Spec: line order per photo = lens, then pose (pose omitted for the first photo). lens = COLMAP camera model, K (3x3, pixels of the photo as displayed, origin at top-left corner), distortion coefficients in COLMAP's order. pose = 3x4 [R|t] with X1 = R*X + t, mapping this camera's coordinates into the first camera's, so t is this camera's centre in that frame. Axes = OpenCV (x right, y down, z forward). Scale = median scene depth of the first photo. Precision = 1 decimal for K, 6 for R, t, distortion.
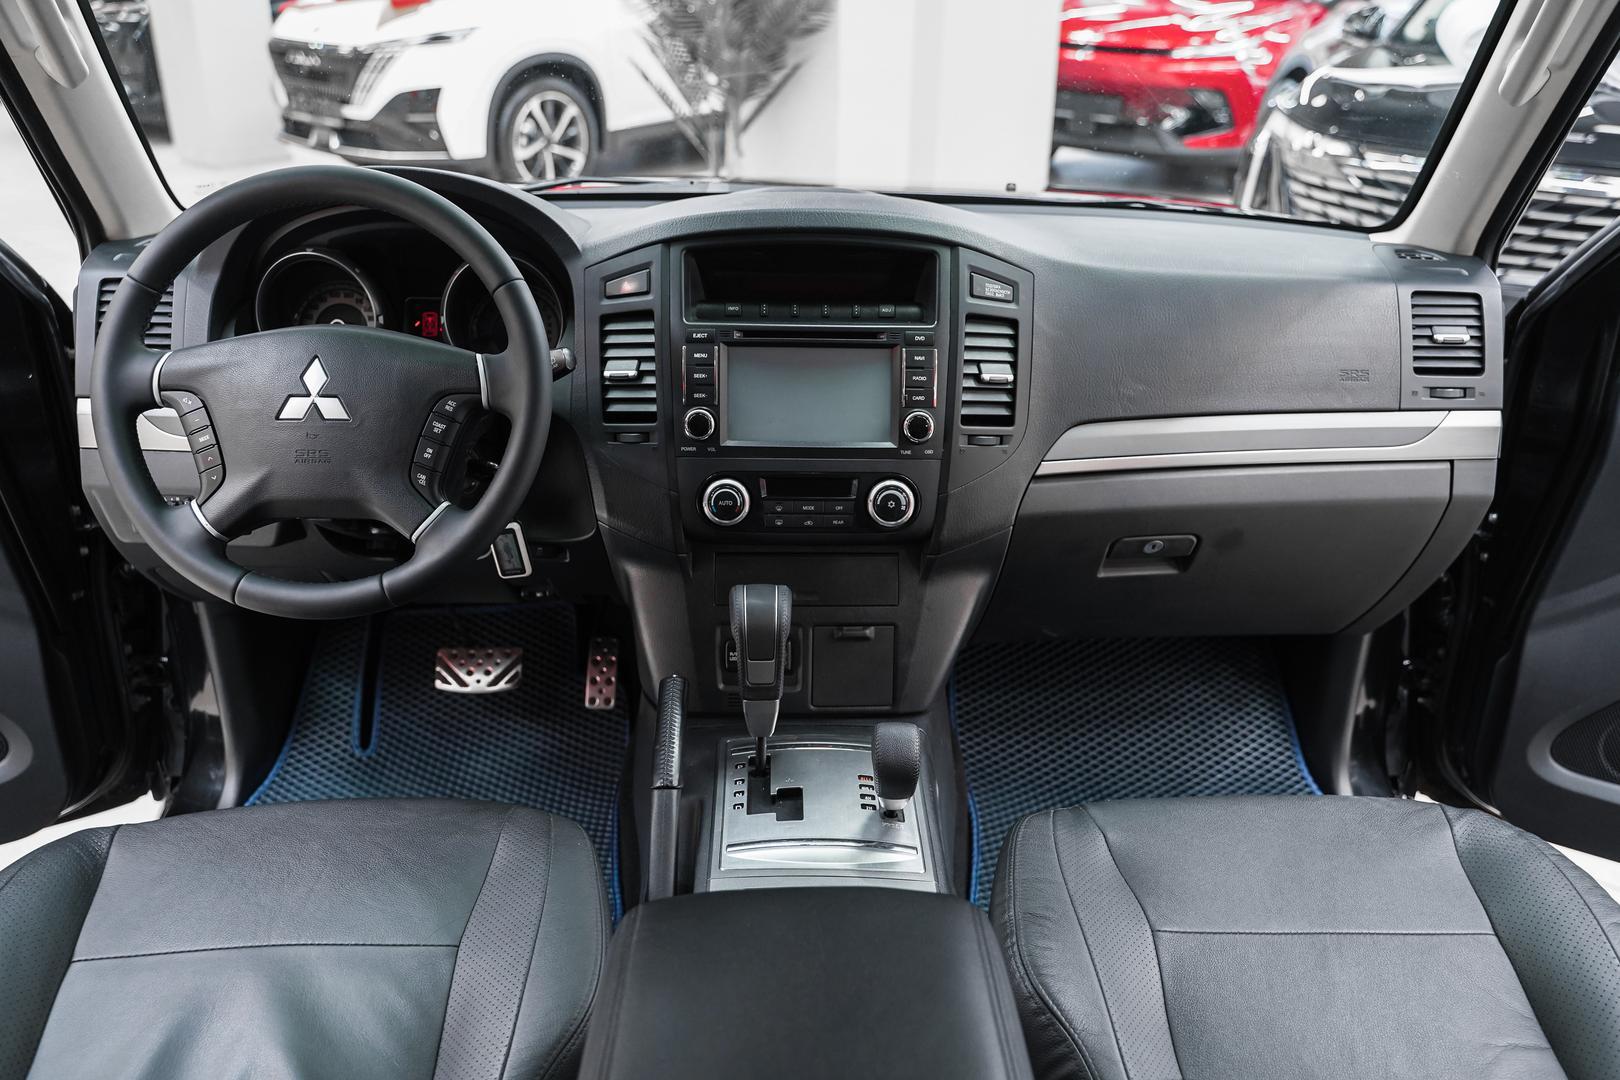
lens RADIAL K [[1288.0, 0, 810.0], [0, 1288.0, 540.0], [0, 0, 1]] dist [-0.011946, 0.000055]
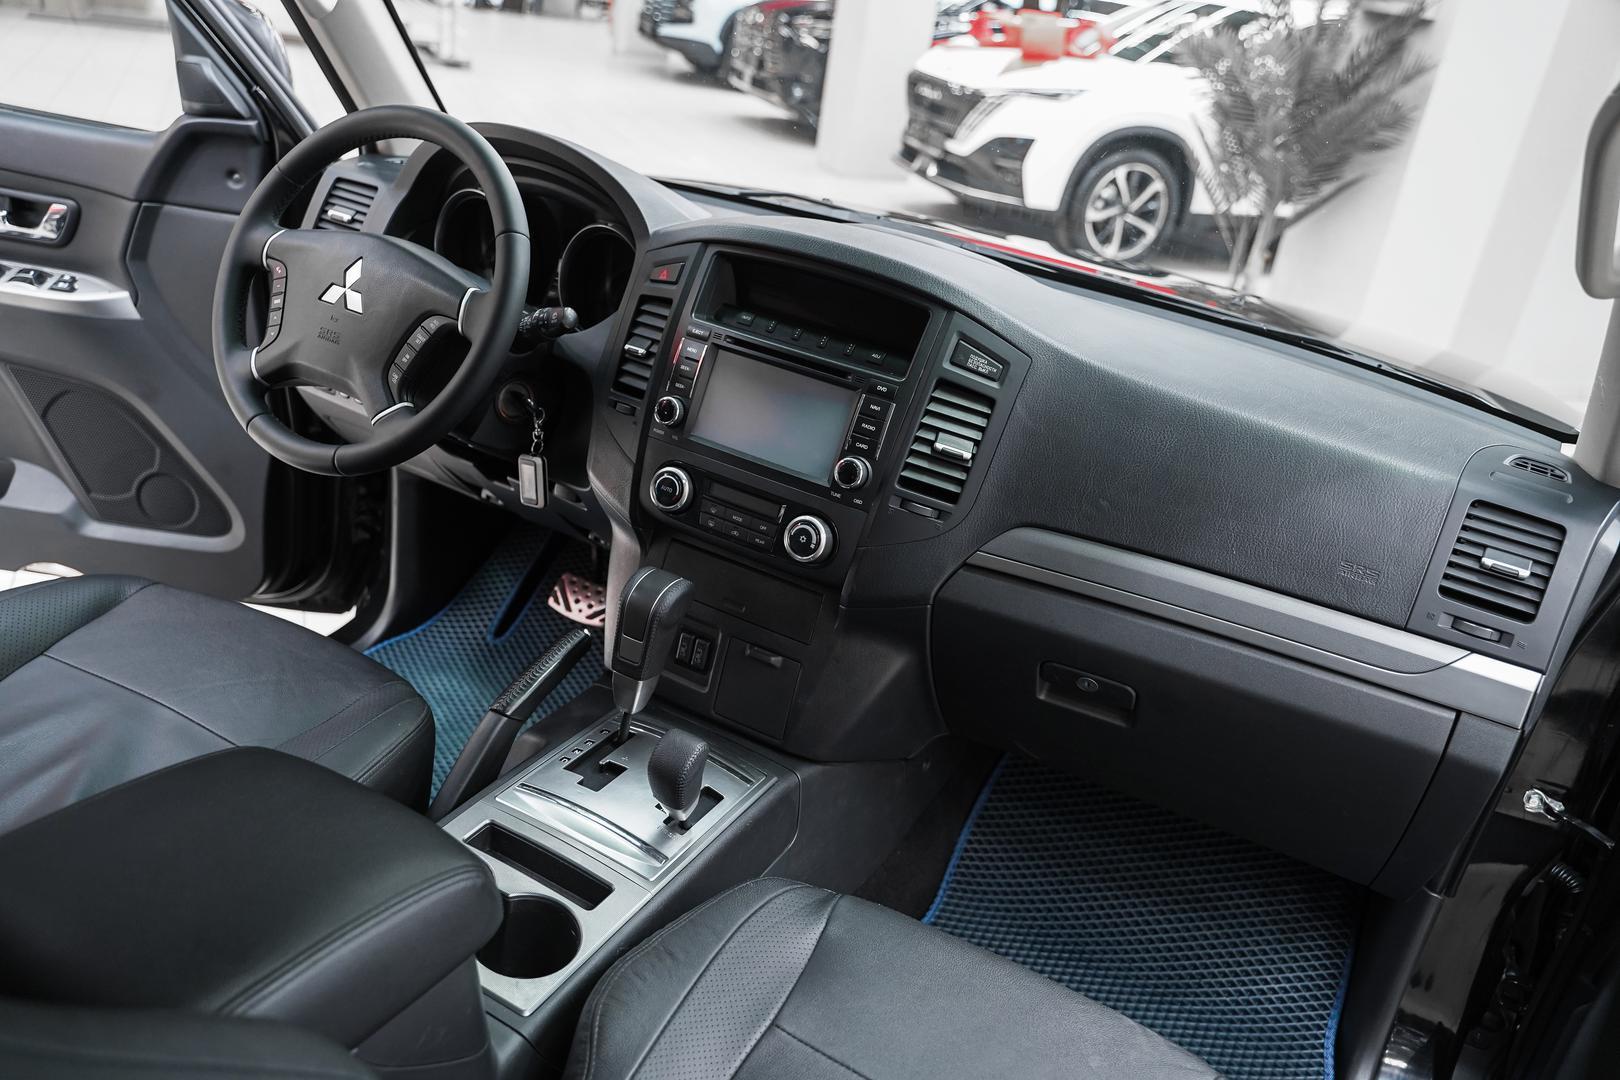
lens RADIAL K [[1288.0, 0, 810.0], [0, 1288.0, 540.0], [0, 0, 1]] dist [-0.011946, 0.000055]
pose [[0.857722, 0.307728, -0.411845, 0.472012], [-0.327936, 0.944427, 0.022700, -0.050402], [0.395943, 0.115588, 0.910971, 0.089354]]
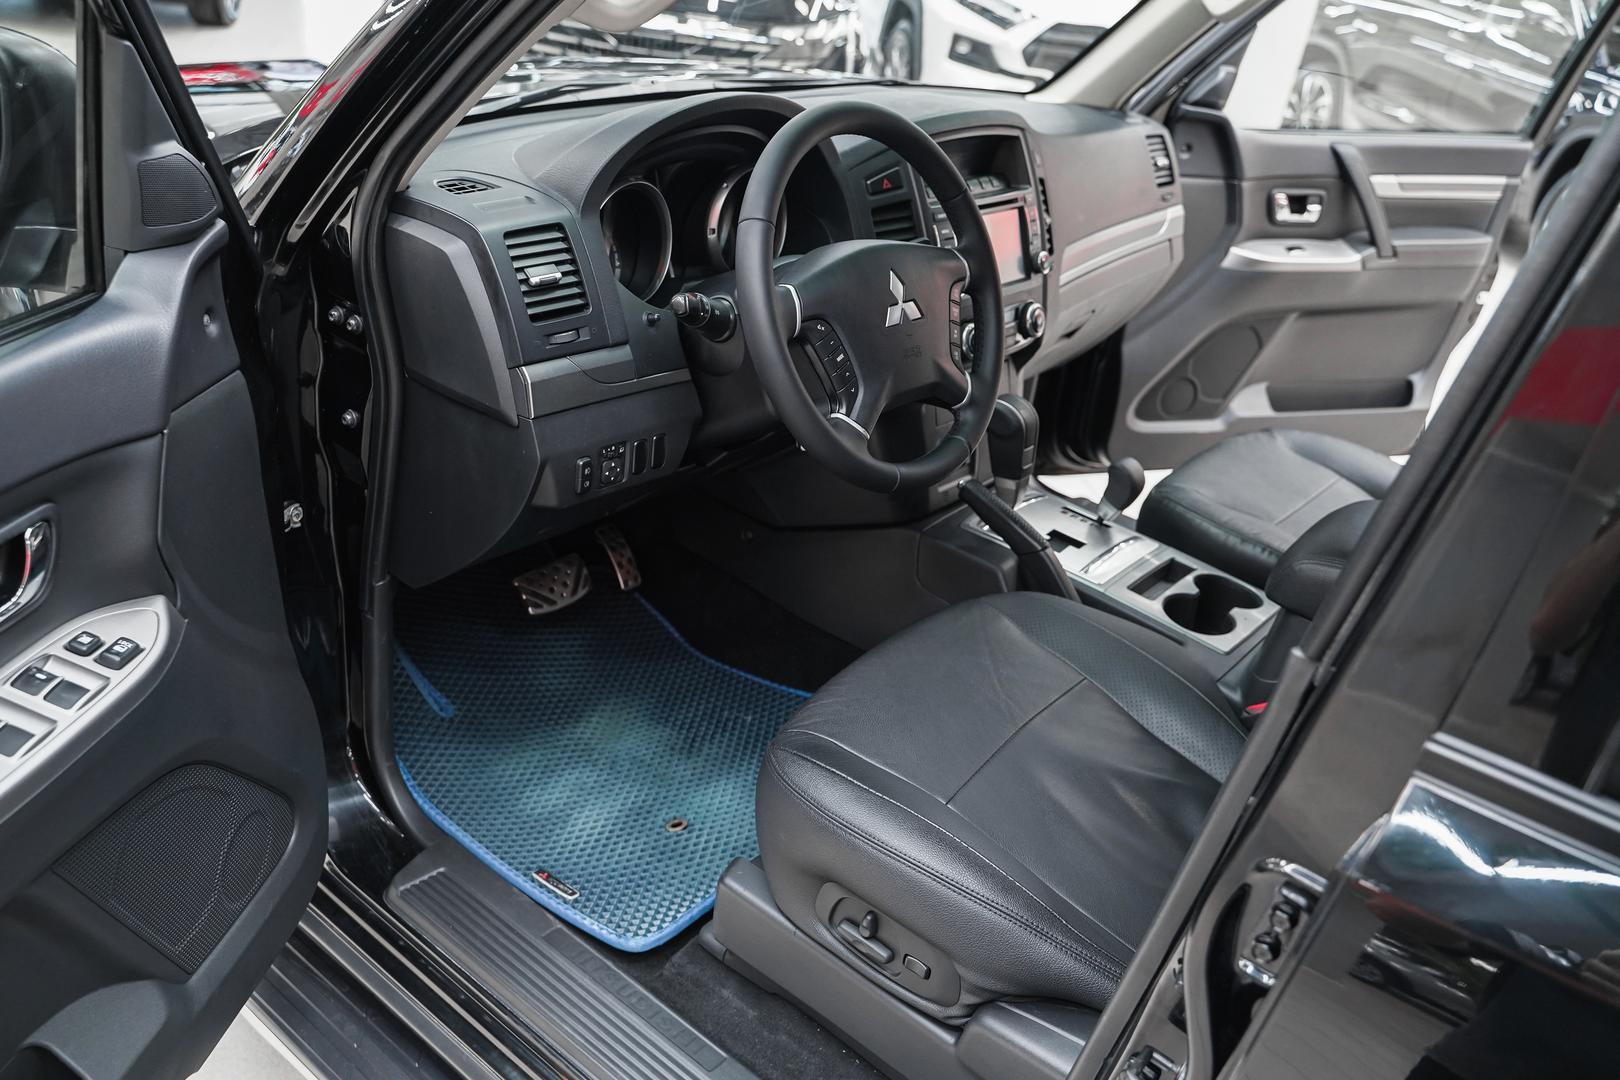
lens RADIAL K [[1288.0, 0, 810.0], [0, 1288.0, 540.0], [0, 0, 1]] dist [-0.011946, 0.000055]
pose [[0.644104, -0.295431, 0.705585, -1.134483], [0.203561, 0.955347, 0.214184, -0.148099], [-0.737355, 0.005673, 0.675481, 0.234910]]
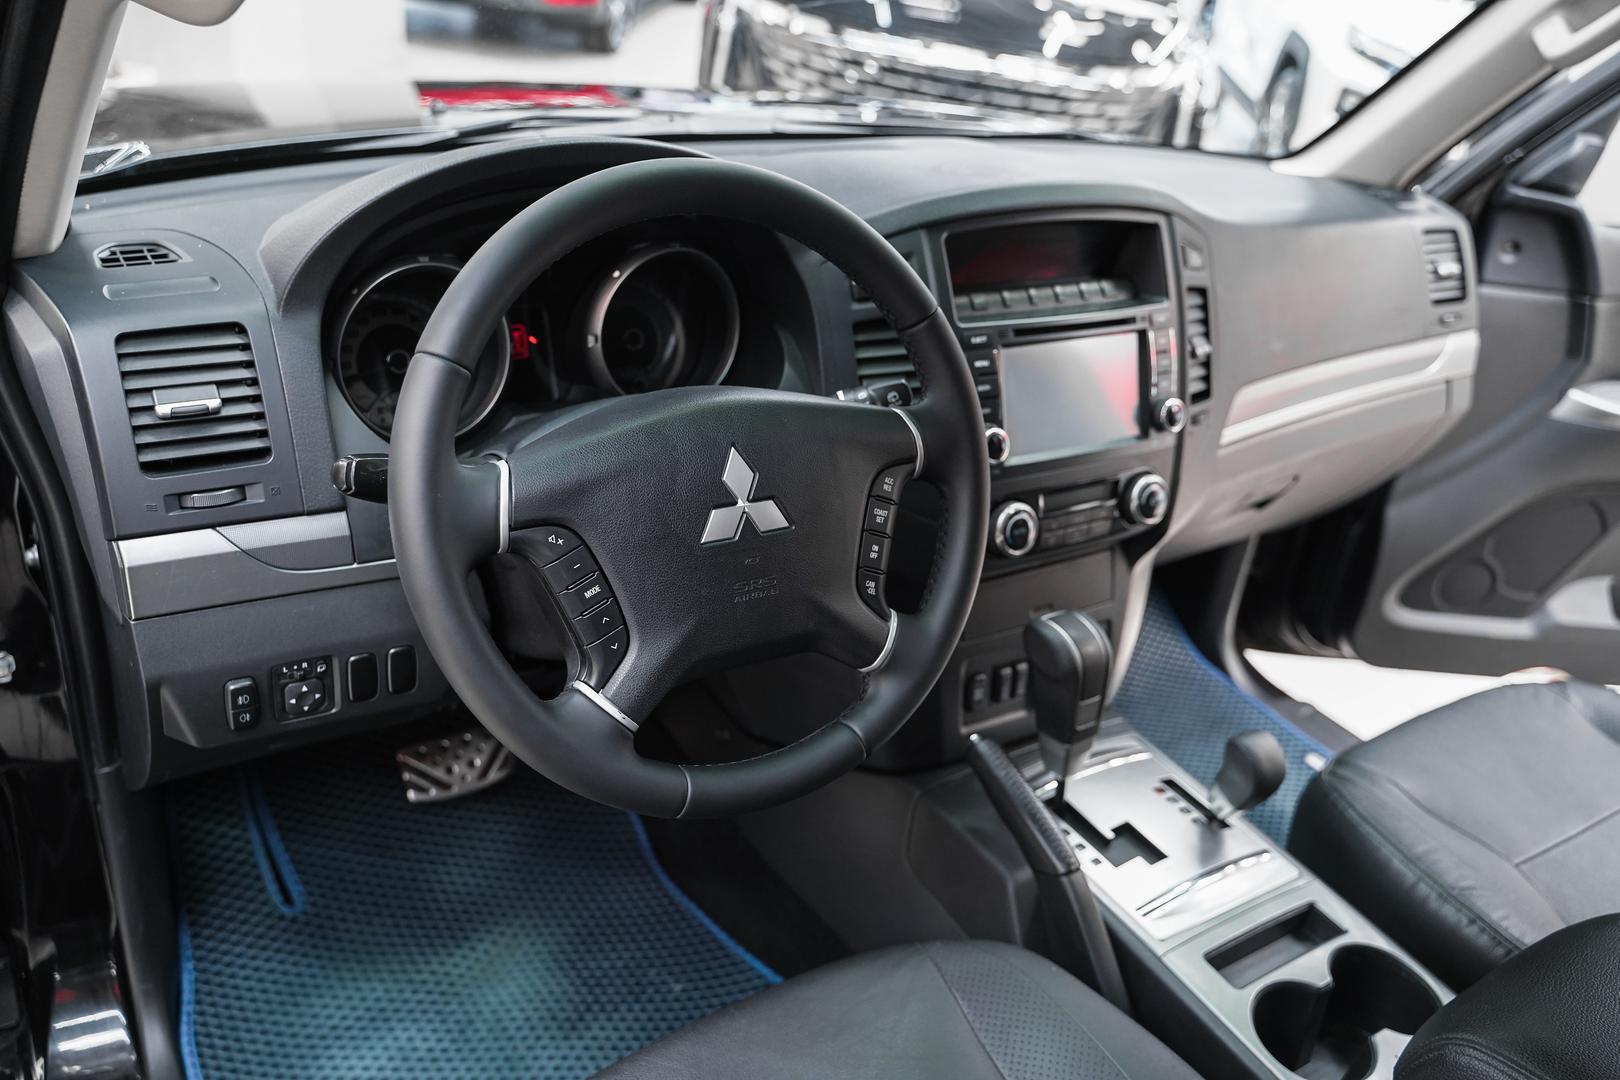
lens RADIAL K [[1265.0, 0, 810.0], [0, 1265.0, 540.0], [0, 0, 1]] dist [-0.001118, 0.002018]
pose [[0.844651, -0.175433, 0.505756, -0.600933], [0.116896, 0.982421, 0.145549, -0.159567], [-0.522399, -0.063818, 0.850310, 0.344766]]
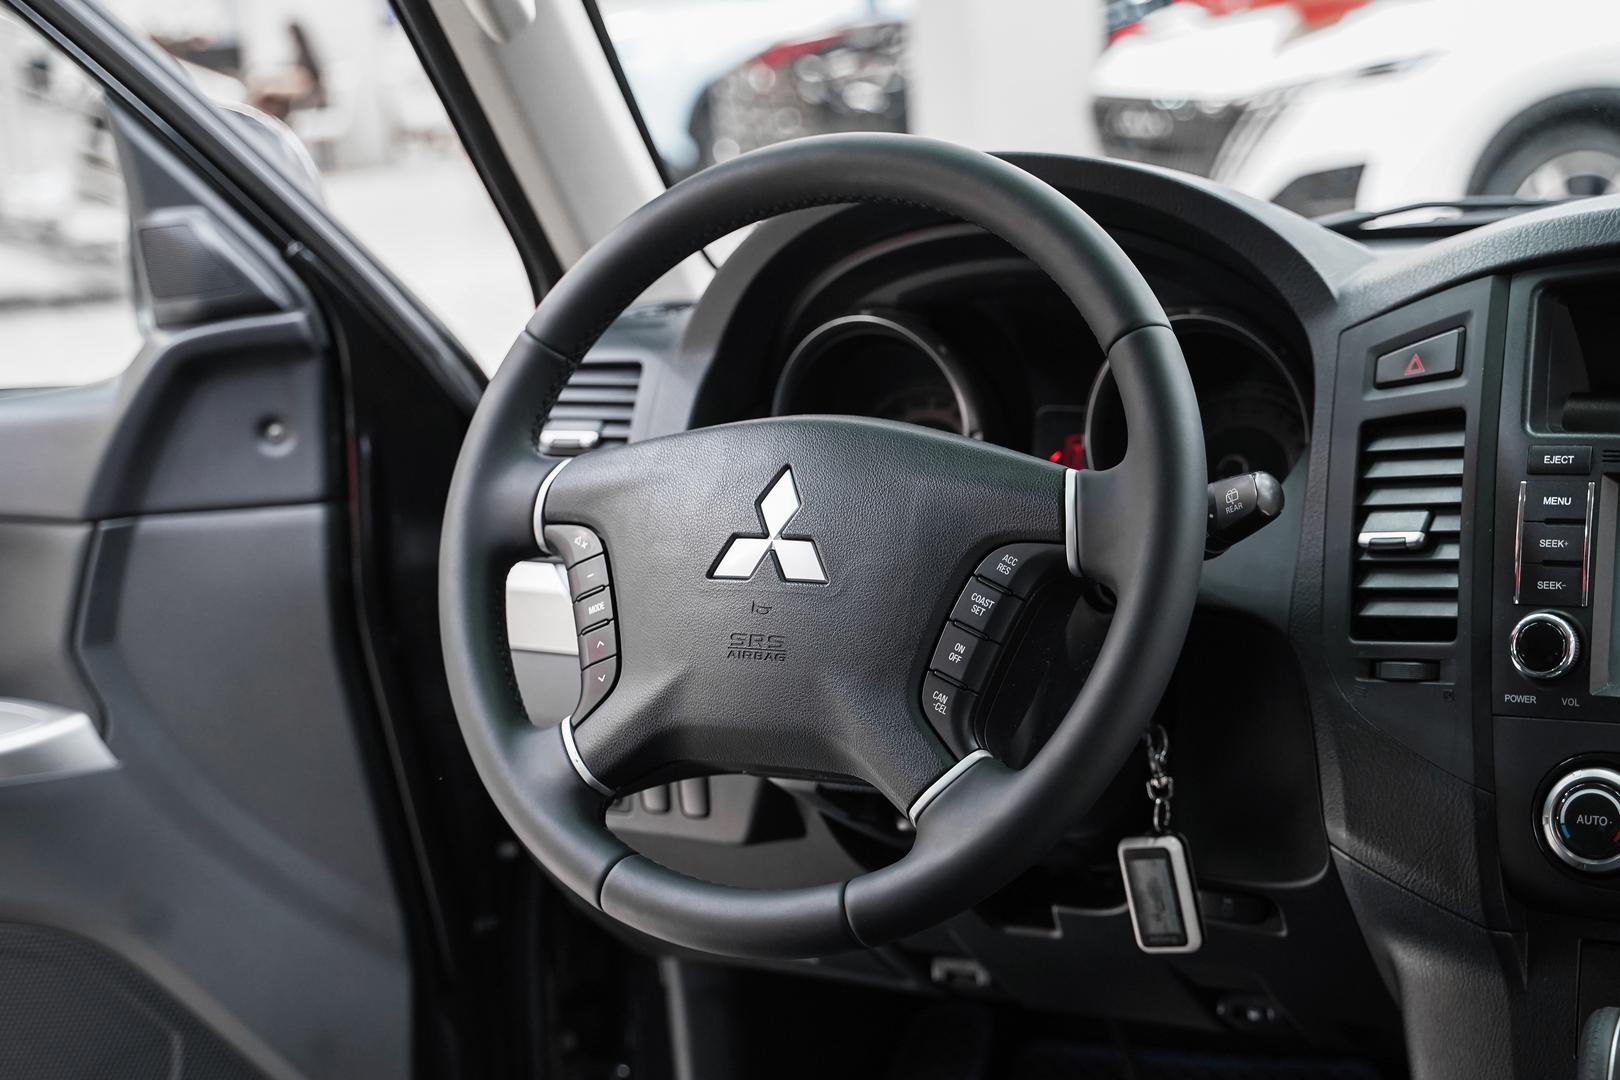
lens RADIAL K [[2473.8, 0, 813.9], [0, 2473.8, 535.4], [0, 0, 1]] dist [0.135966, -1.030846]
pose [[0.874274, 0.022767, -0.484898, 0.114568], [-0.118256, 0.978795, -0.167260, 0.050854], [0.470808, 0.203573, 0.858427, 0.097296]]
